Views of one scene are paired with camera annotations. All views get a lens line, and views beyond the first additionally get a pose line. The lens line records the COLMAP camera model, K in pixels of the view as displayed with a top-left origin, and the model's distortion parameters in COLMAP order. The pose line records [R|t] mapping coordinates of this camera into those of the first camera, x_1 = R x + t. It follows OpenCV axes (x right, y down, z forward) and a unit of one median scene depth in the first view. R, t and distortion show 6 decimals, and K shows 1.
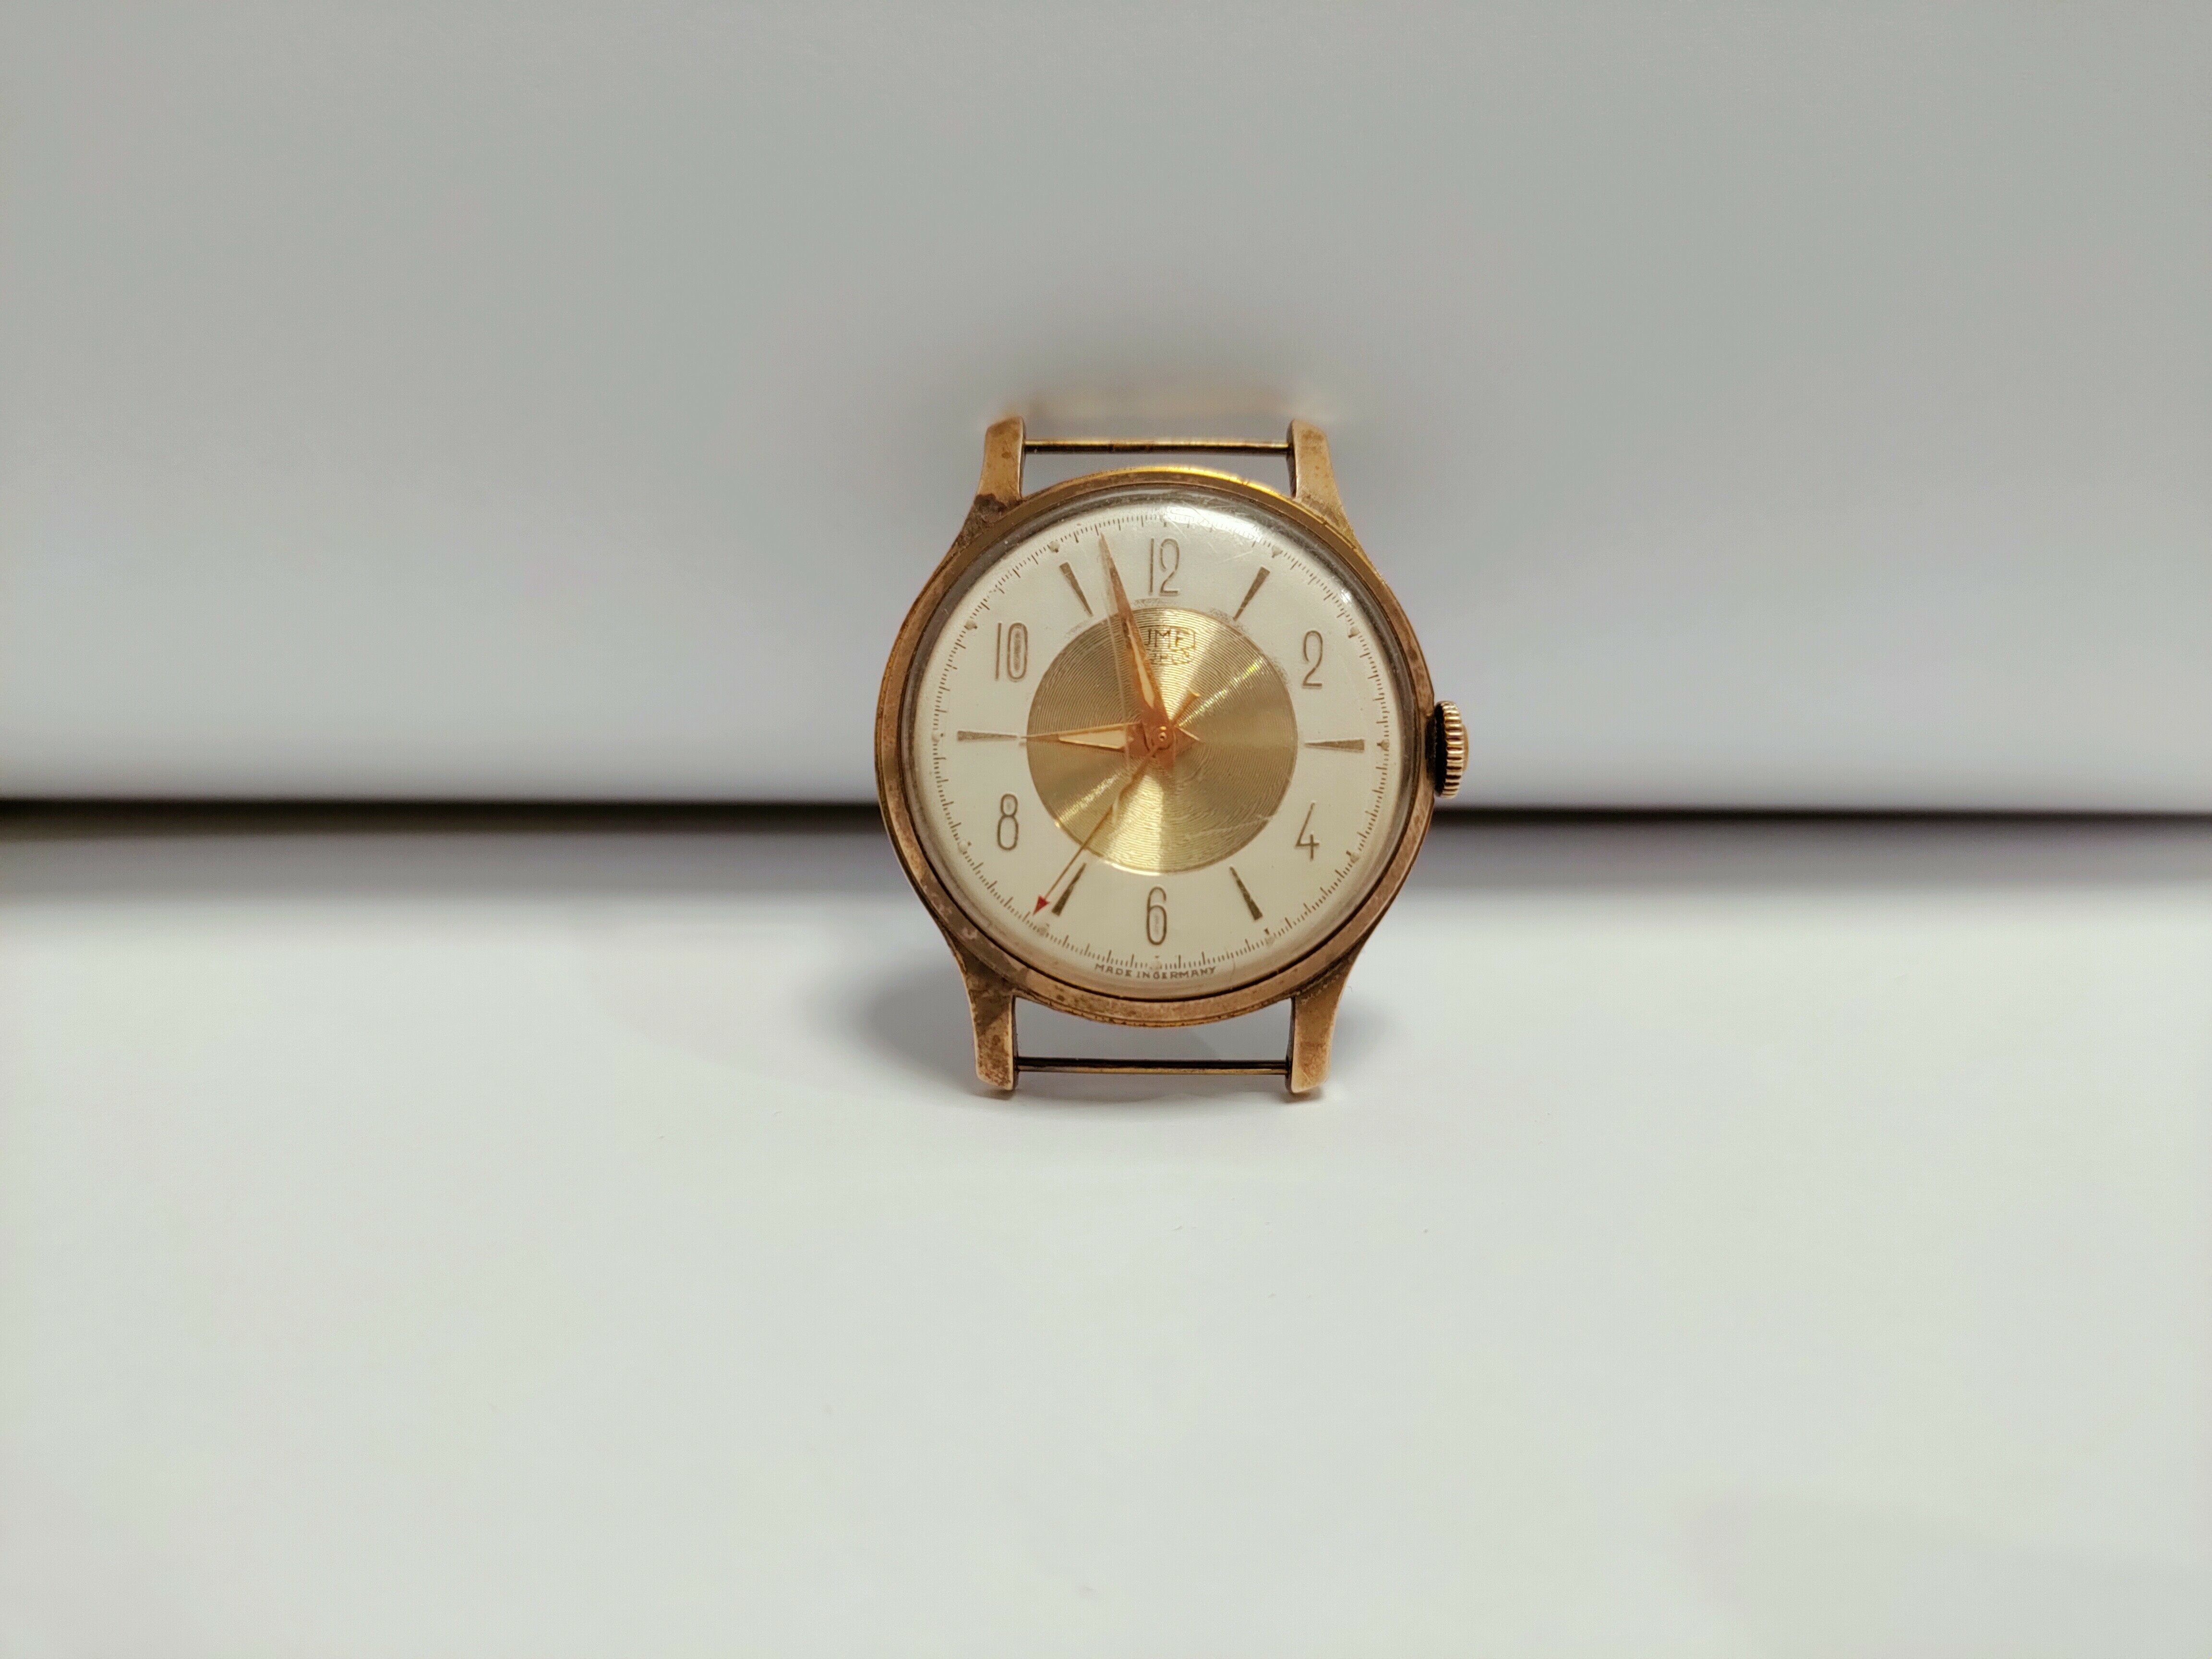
lens RADIAL K [[1964.1, 0, 1106.0], [0, 1964.1, 829.5], [0, 0, 1]] dist [-0.080251, -0.001228]
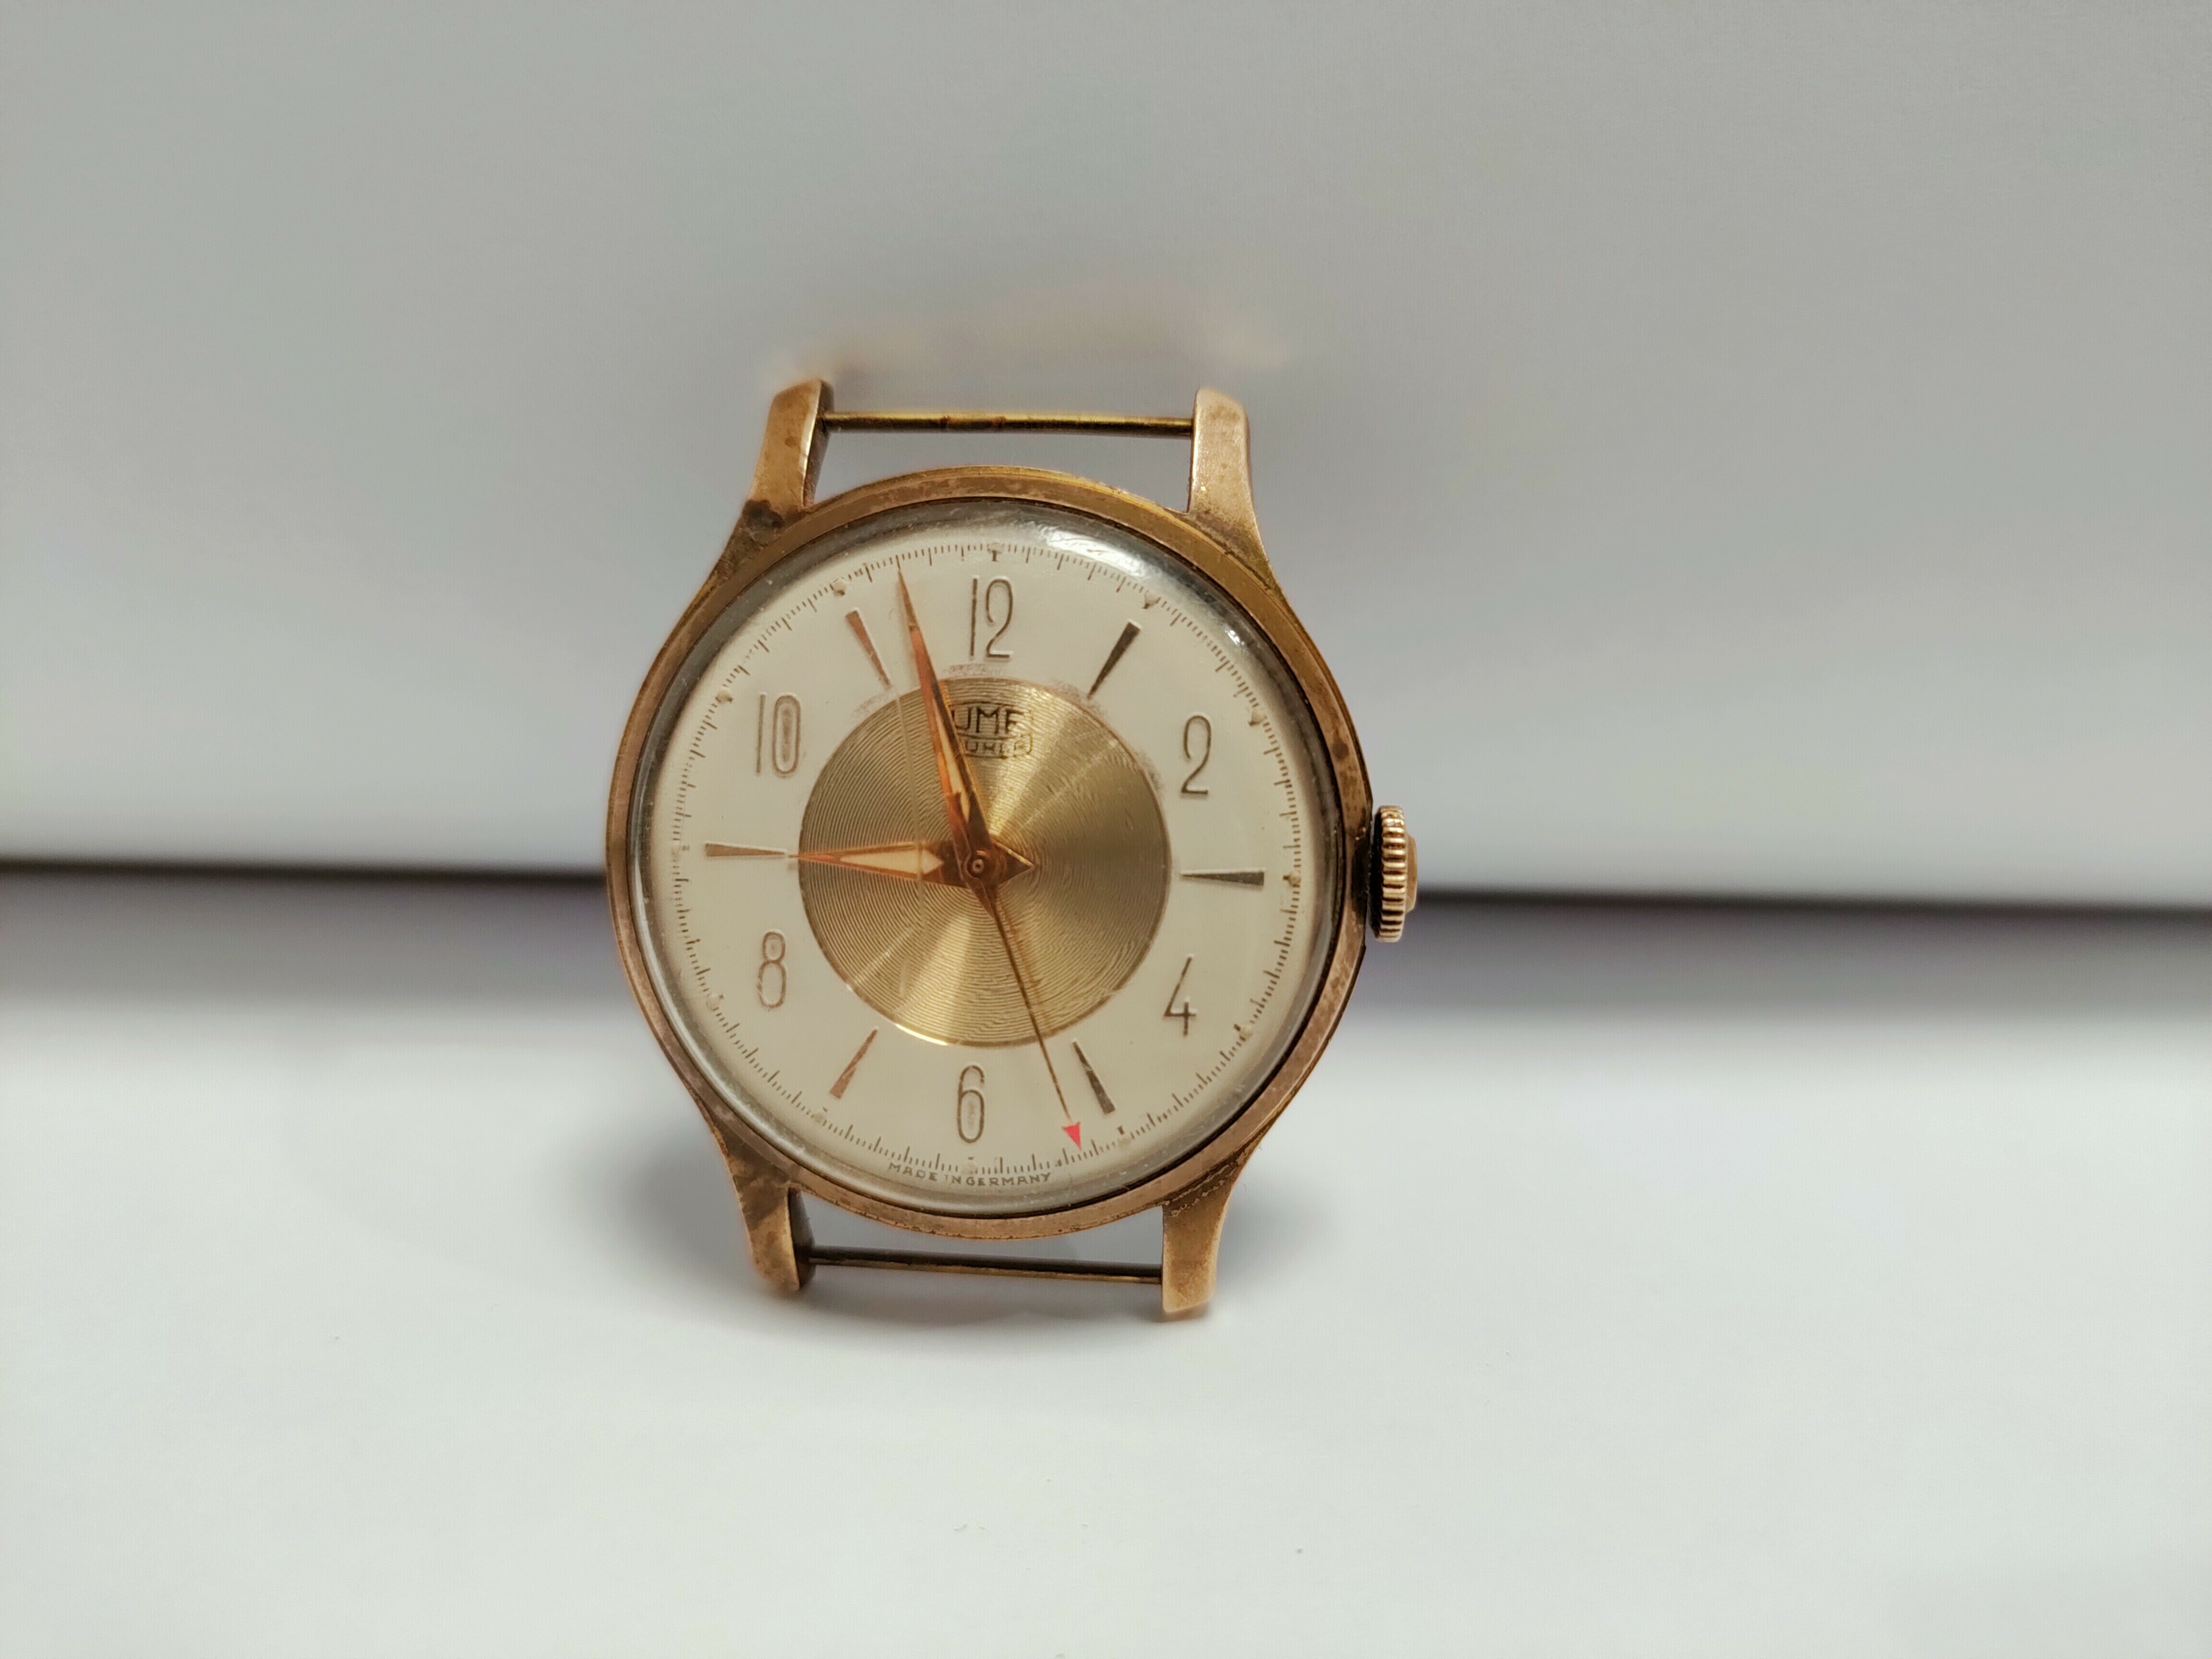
lens RADIAL K [[1964.1, 0, 1106.0], [0, 1964.1, 829.5], [0, 0, 1]] dist [-0.080251, -0.001228]
pose [[0.996990, 0.028152, -0.072245, 0.124846], [-0.016978, 0.988410, 0.150857, -0.167093], [0.075655, -0.149177, 0.985912, 0.293483]]
